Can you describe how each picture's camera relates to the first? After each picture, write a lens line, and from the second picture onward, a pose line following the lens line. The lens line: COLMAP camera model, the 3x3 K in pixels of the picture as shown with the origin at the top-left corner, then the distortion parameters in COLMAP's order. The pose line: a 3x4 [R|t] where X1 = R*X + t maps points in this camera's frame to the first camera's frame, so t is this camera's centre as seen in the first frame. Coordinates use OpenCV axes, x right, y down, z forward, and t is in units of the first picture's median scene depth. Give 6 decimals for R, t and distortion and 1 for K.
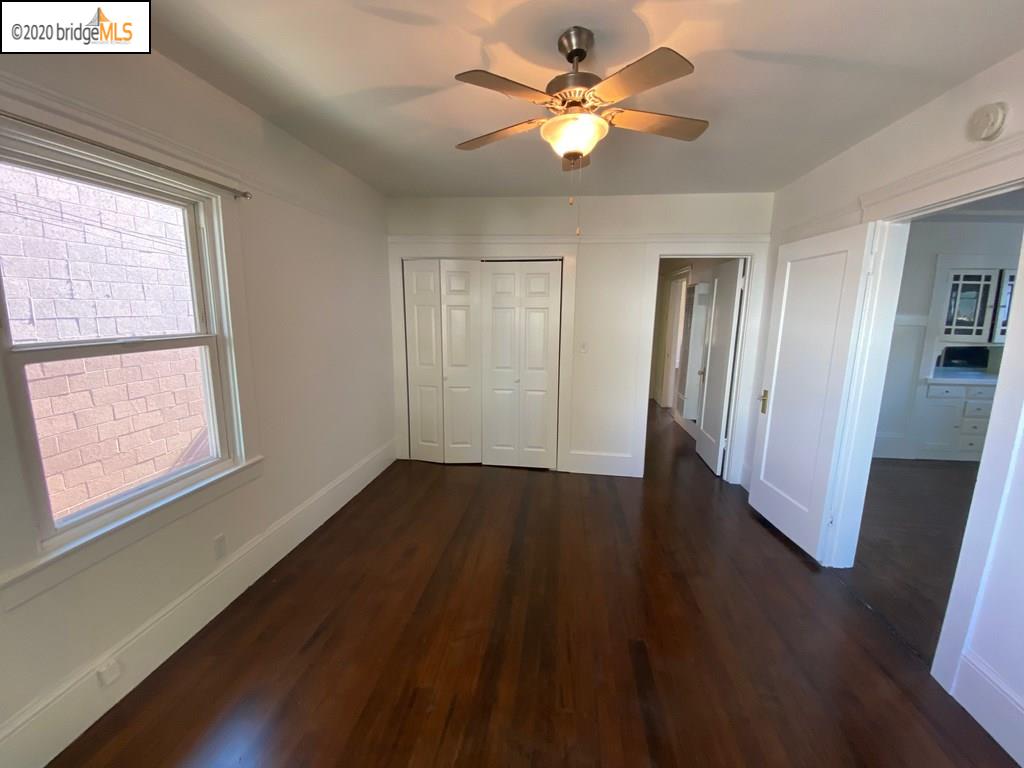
lens RADIAL K [[401.7, 0, 510.7], [0, 401.7, 387.8], [0, 0, 1]] dist [0.000883, -0.012315]
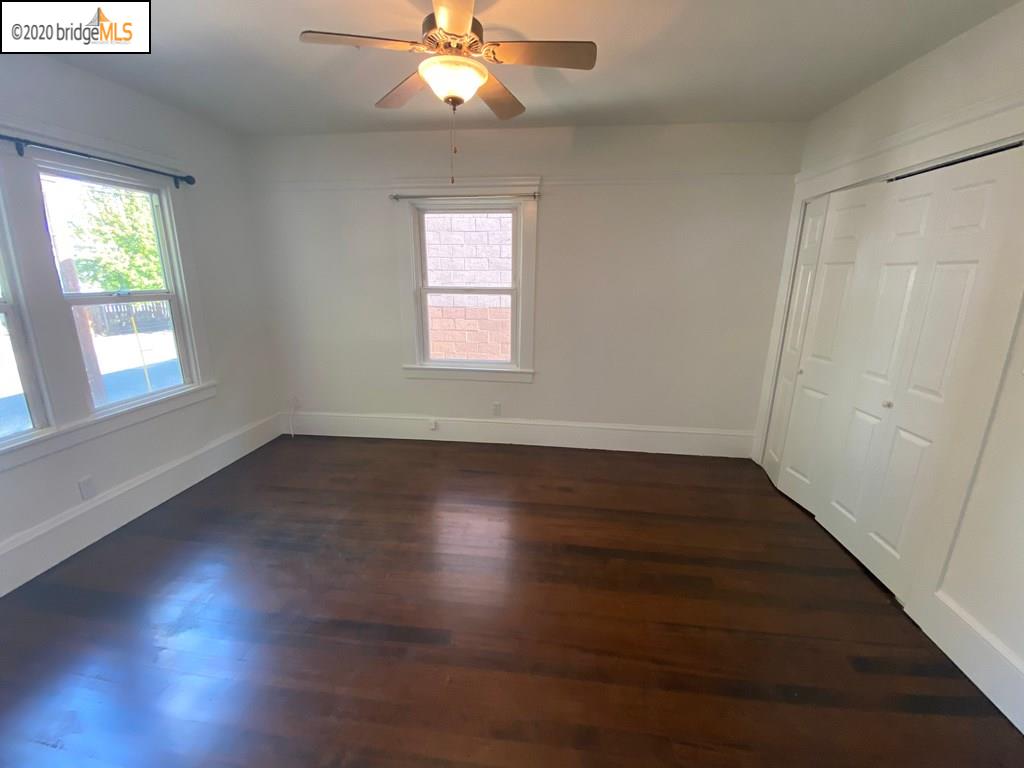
lens RADIAL K [[412.4, 0, 513.3], [0, 412.4, 388.4], [0, 0, 1]] dist [0.001203, -0.013735]
pose [[0.018199, 0.242288, -0.970034, 0.541351], [-0.190878, 0.953192, 0.234500, -0.070647], [0.981445, 0.180891, 0.063595, 0.499897]]
